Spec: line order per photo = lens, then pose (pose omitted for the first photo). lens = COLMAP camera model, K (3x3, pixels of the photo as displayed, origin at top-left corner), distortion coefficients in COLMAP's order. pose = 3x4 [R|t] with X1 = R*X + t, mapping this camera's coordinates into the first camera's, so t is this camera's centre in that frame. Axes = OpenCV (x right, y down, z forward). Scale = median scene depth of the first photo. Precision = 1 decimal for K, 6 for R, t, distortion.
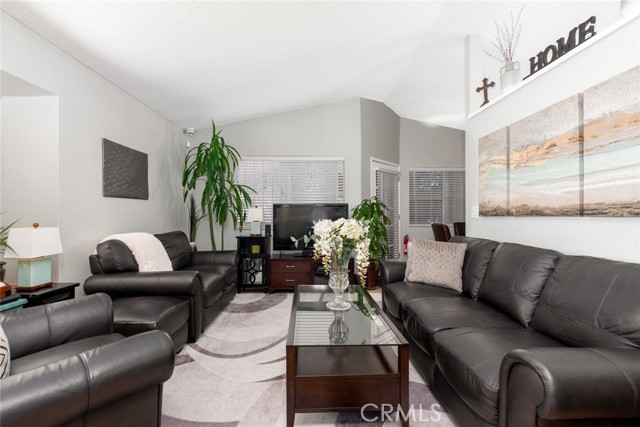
lens RADIAL K [[288.6, 0, 313.5], [0, 288.6, 213.0], [0, 0, 1]] dist [0.000560, 0.000858]
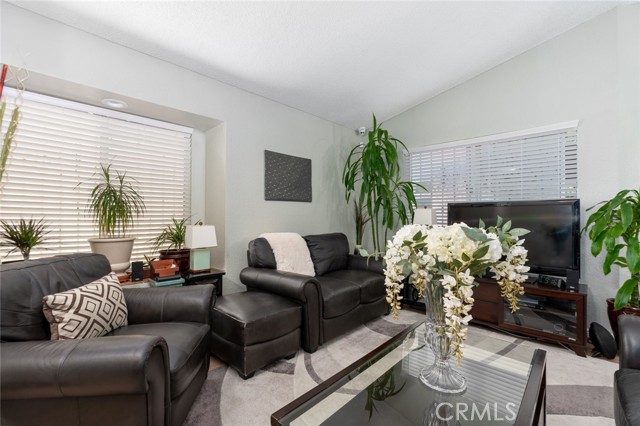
lens RADIAL K [[288.6, 0, 313.5], [0, 288.6, 212.5], [0, 0, 1]] dist [0.000560, 0.000858]
pose [[0.713676, -0.003637, -0.700466, 0.255685], [-0.003189, 0.999959, -0.008440, 0.002412], [0.700468, 0.008257, 0.713636, 0.348777]]
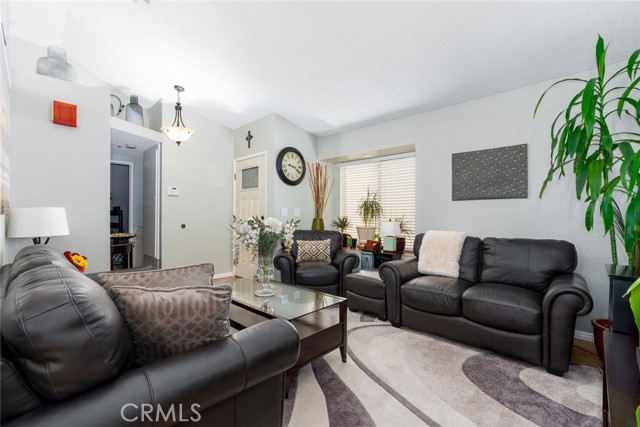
lens RADIAL K [[279.9, 0, 316.3], [0, 279.9, 213.5], [0, 0, 1]] dist [0.000088, 0.000407]
pose [[-0.703187, -0.005880, -0.710981, 0.615961], [-0.002007, 0.999978, -0.006285, 0.008755], [0.711002, -0.002992, -0.703183, 1.619991]]
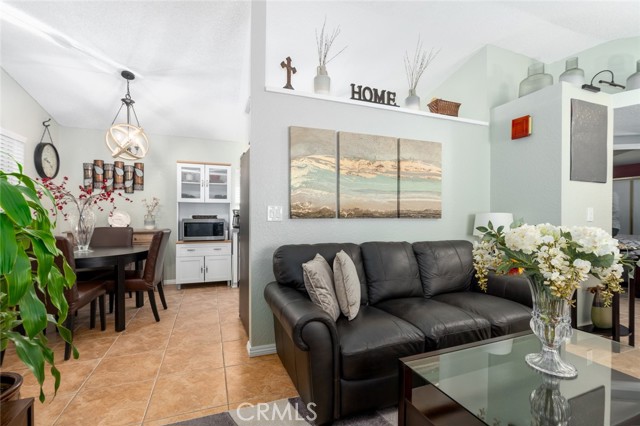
lens RADIAL K [[279.9, 0, 316.3], [0, 279.9, 213.0], [0, 0, 1]] dist [0.000088, 0.000407]
pose [[-0.332714, 0.005141, 0.943014, -0.248126], [-0.011654, 0.999886, -0.009562, 0.002514], [-0.942956, -0.014172, -0.332616, 1.385353]]
